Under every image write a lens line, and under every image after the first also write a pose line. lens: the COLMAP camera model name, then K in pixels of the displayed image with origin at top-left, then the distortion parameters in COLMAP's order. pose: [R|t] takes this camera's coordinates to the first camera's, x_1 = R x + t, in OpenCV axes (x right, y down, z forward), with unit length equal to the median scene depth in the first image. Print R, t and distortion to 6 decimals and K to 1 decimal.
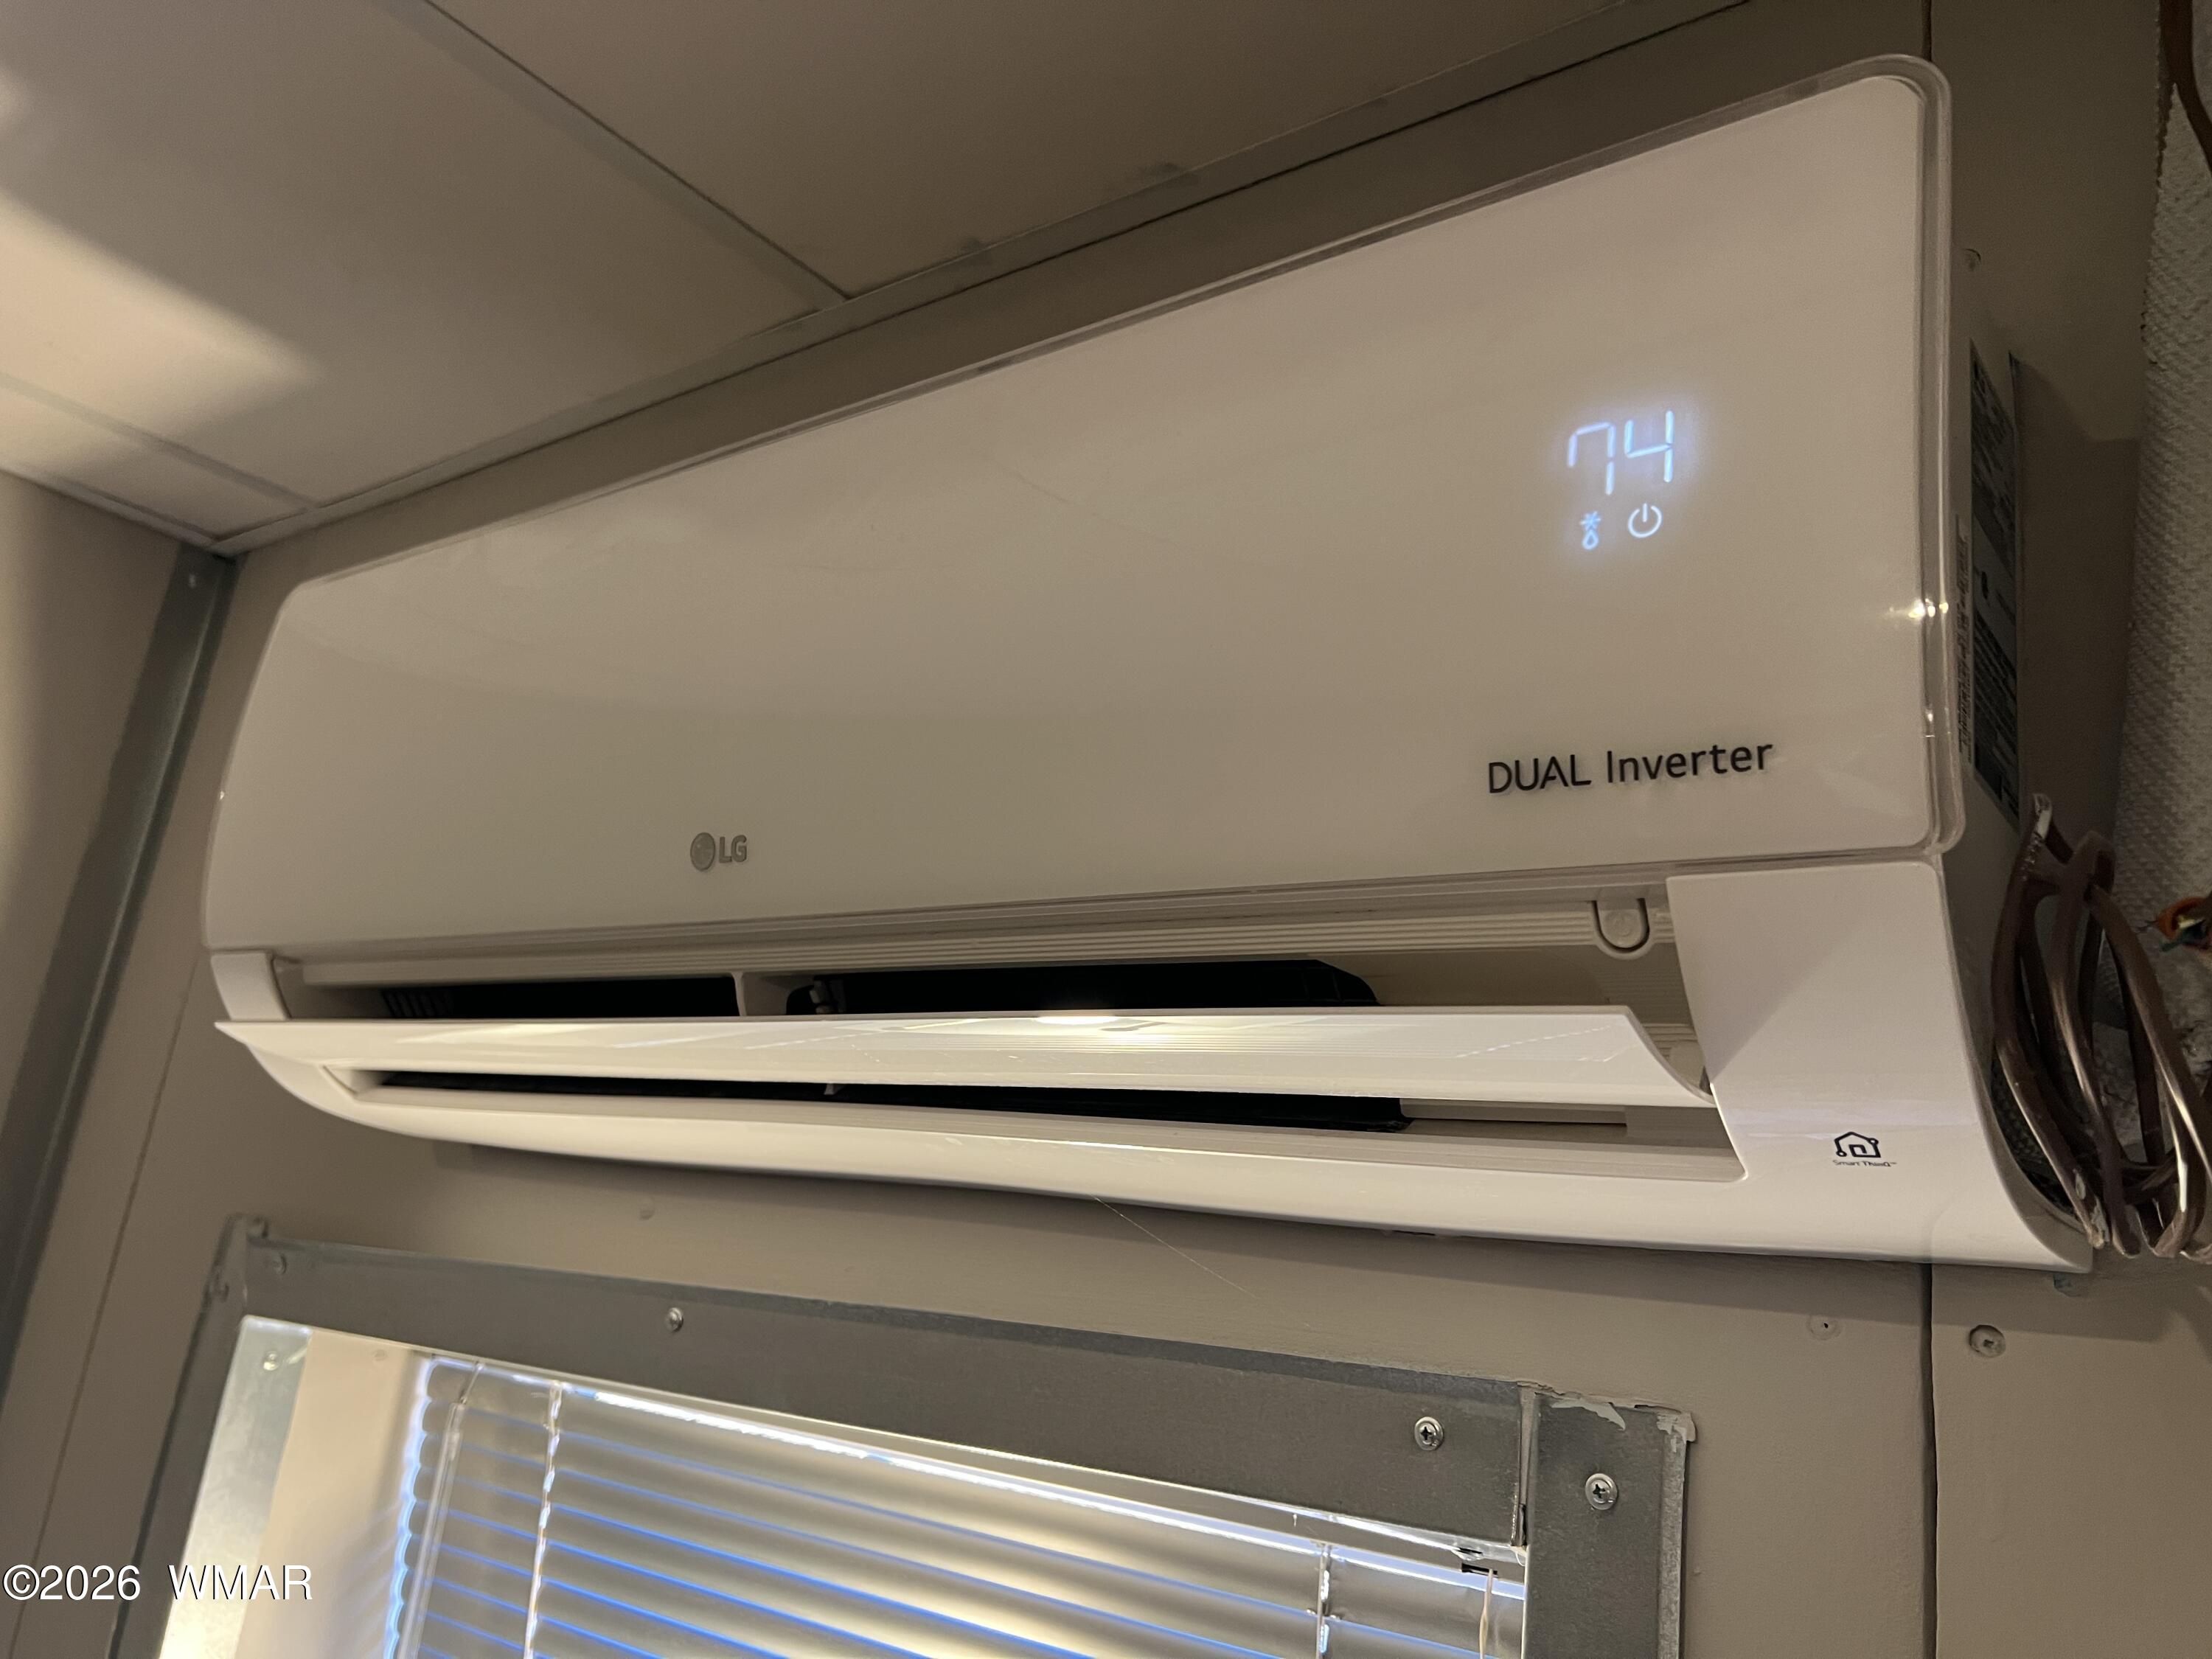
lens RADIAL K [[1666.2, 0, 1107.2], [0, 1666.2, 829.2], [0, 0, 1]] dist [0.053199, -0.059906]
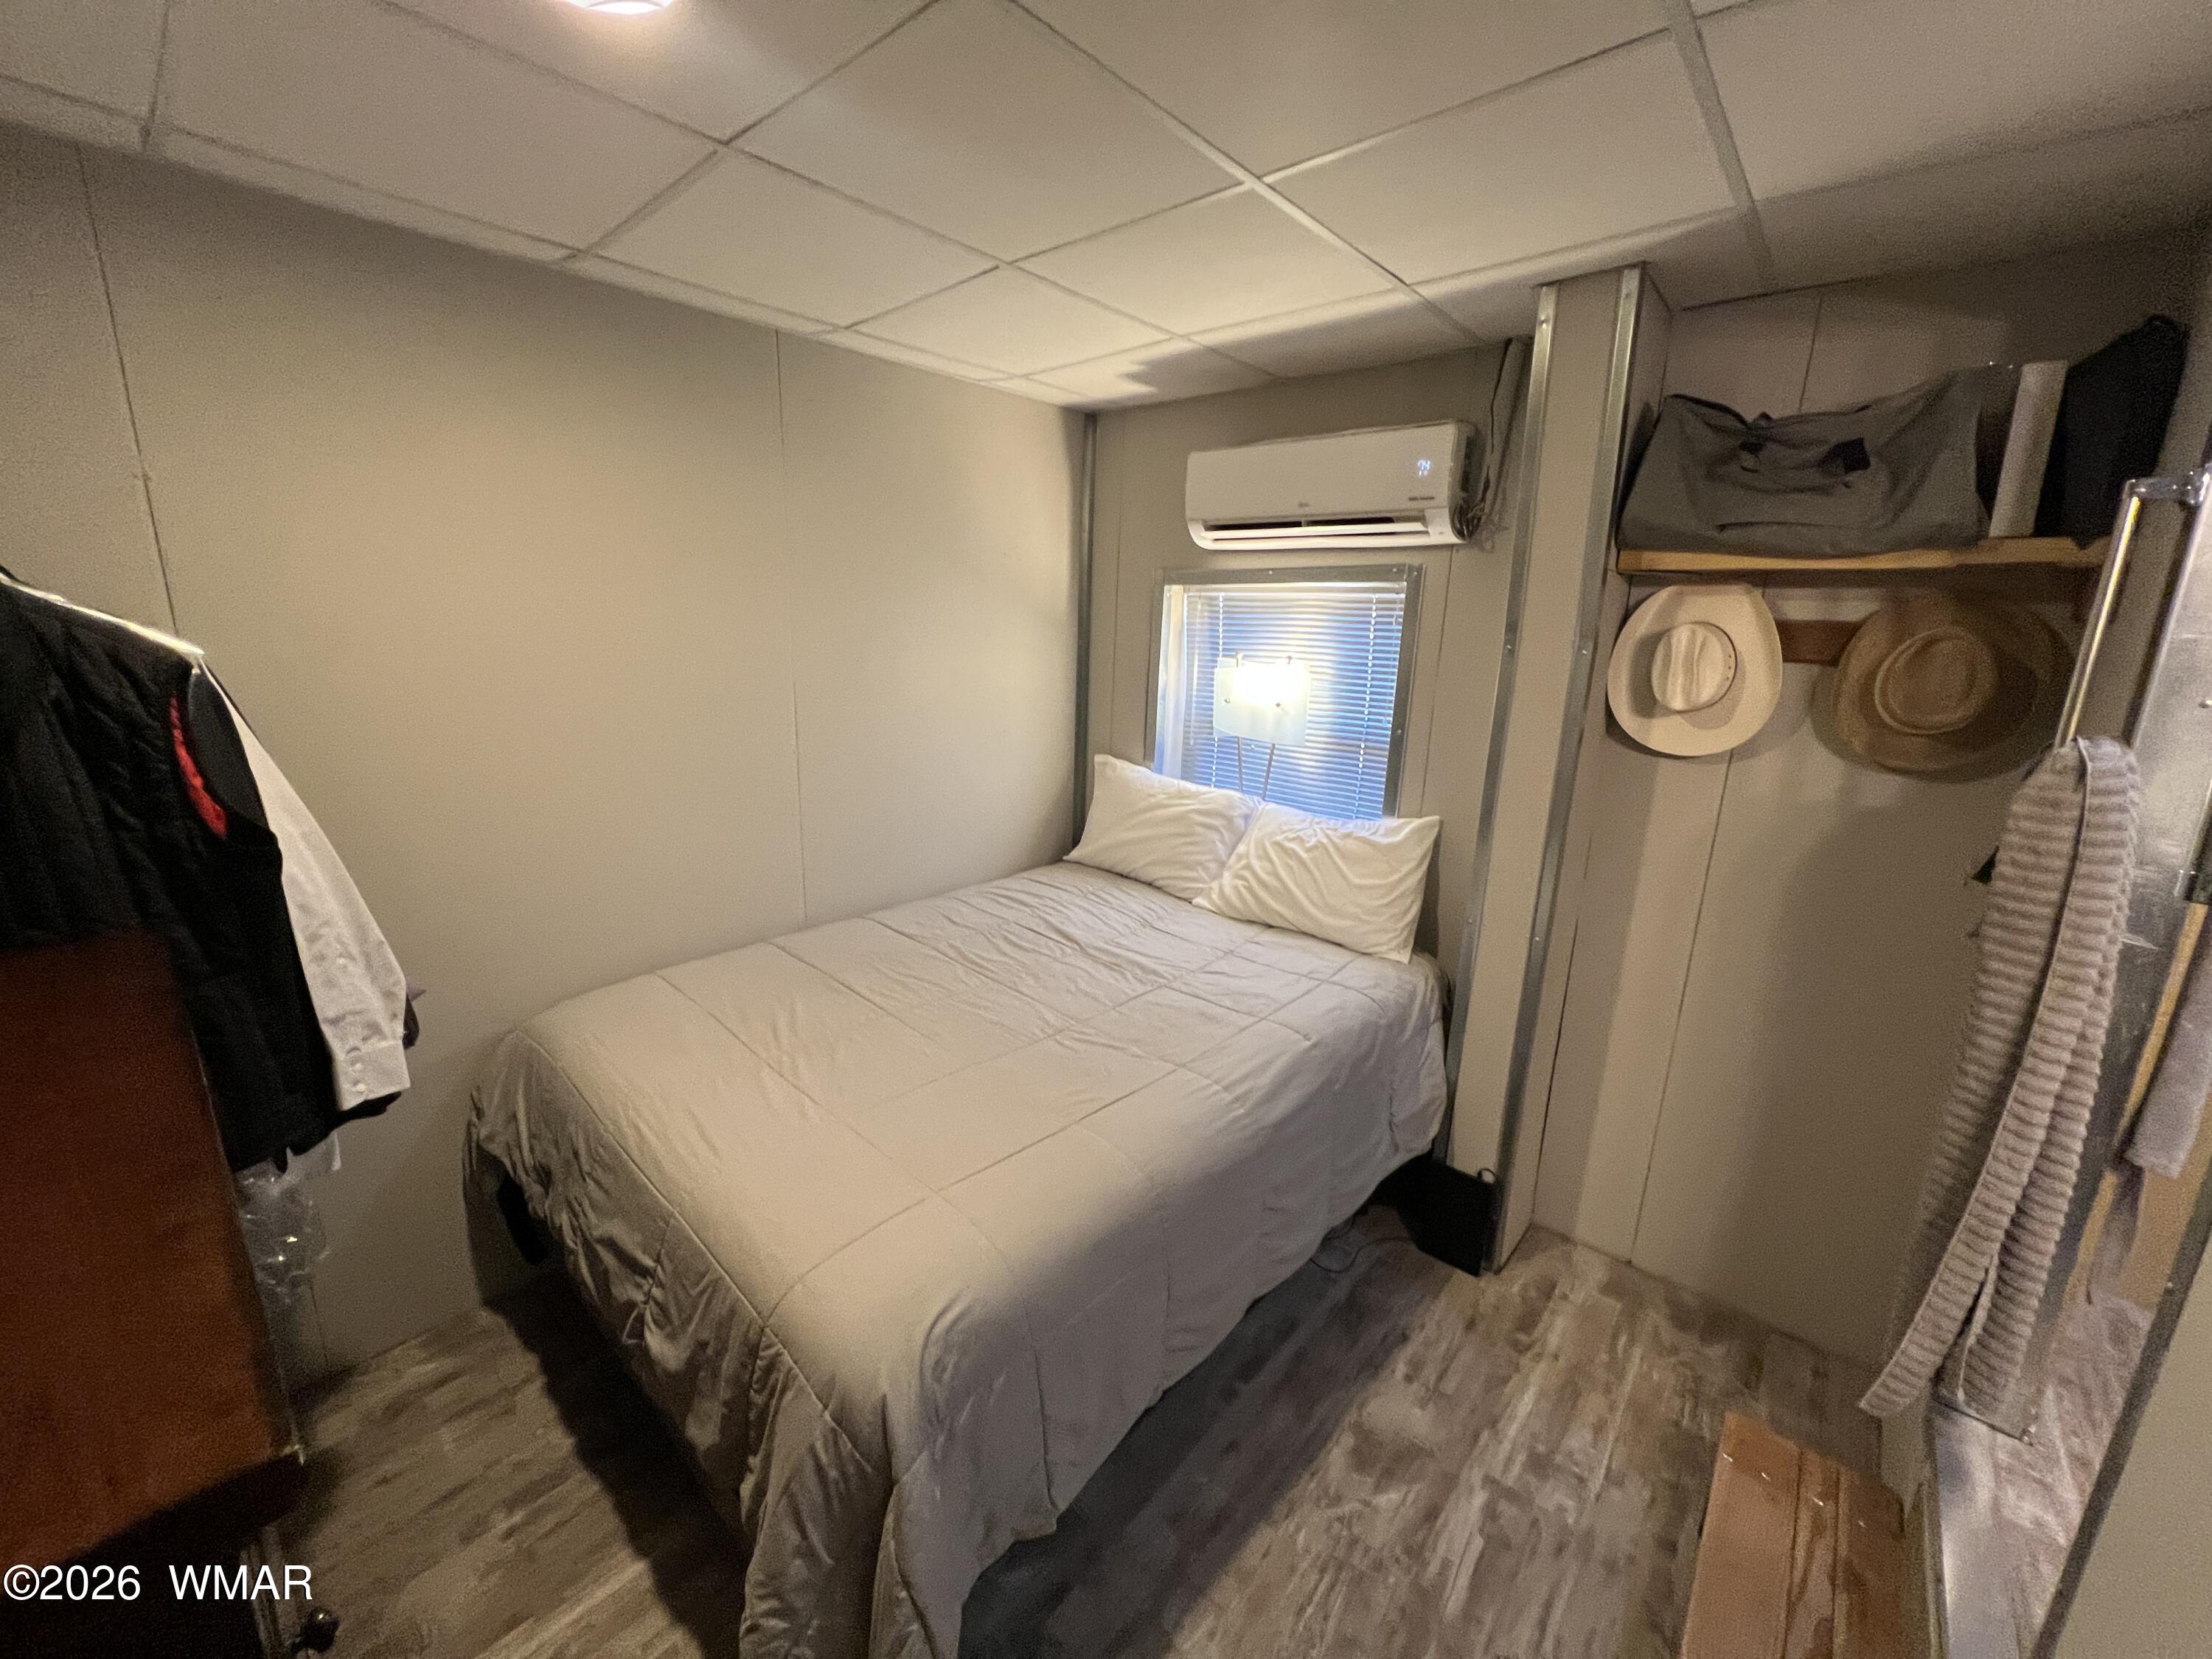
lens RADIAL K [[881.6, 0, 1097.9], [0, 881.6, 824.5], [0, 0, 1]] dist [0.000264, 0.000160]
pose [[0.994398, -0.061924, -0.085667, -1.053230], [0.094845, 0.880495, 0.464470, -0.766486], [0.046667, -0.469993, 0.881436, -3.805986]]
